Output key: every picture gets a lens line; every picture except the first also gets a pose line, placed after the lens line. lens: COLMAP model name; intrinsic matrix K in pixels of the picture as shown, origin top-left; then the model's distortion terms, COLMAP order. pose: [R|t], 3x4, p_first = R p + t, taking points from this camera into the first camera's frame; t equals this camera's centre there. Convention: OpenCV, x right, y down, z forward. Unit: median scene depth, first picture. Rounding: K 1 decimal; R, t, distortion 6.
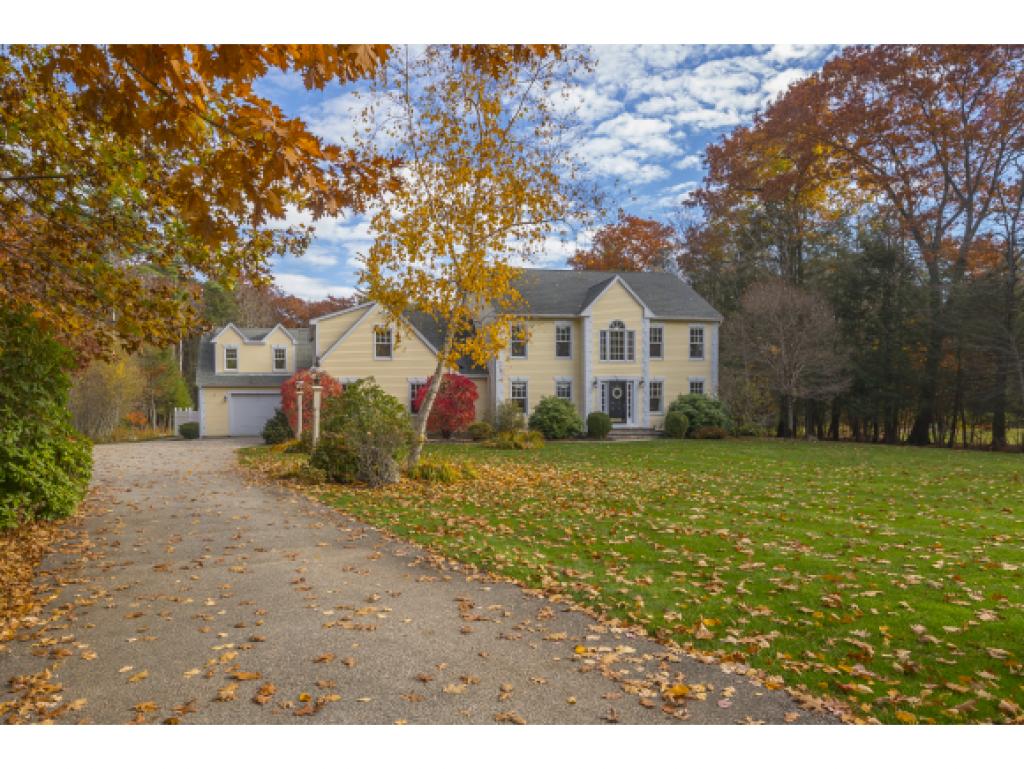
lens RADIAL K [[816.7, 0, 512.0], [0, 816.7, 384.5], [0, 0, 1]] dist [0.003534, 0.006589]
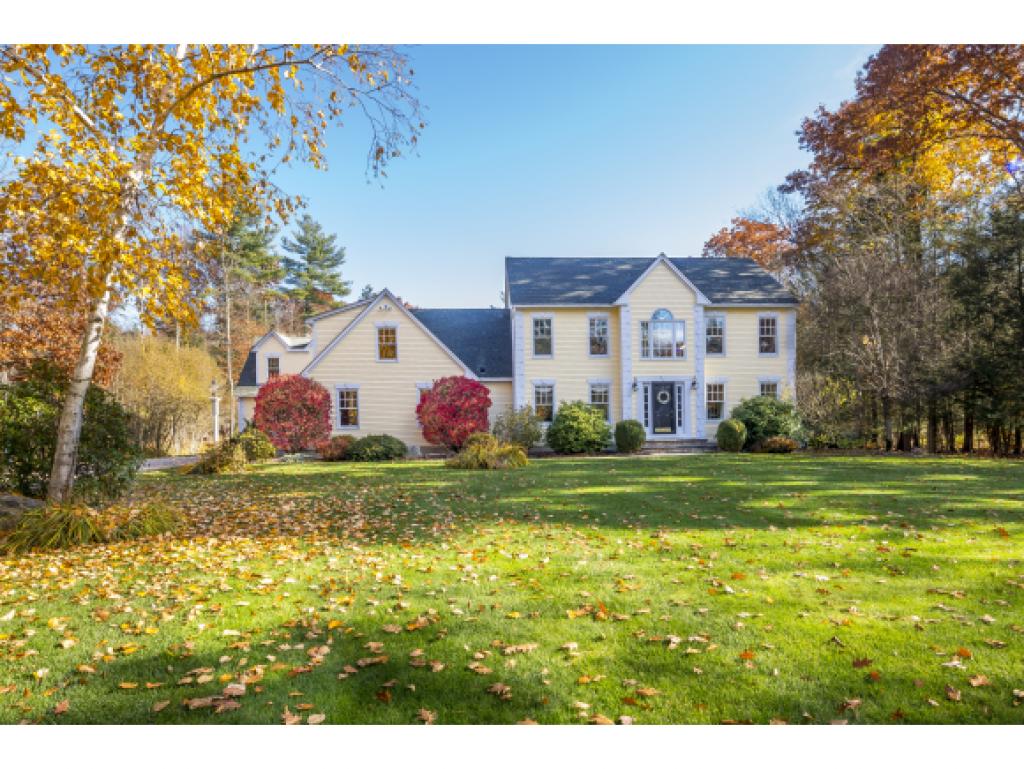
lens RADIAL K [[816.7, 0, 512.0], [0, 816.7, 384.5], [0, 0, 1]] dist [0.003534, 0.006589]
pose [[0.989827, -0.015025, -0.141481, 0.093965], [0.012808, 0.999781, -0.016570, 0.009390], [0.141699, 0.014589, 0.989802, 0.163117]]
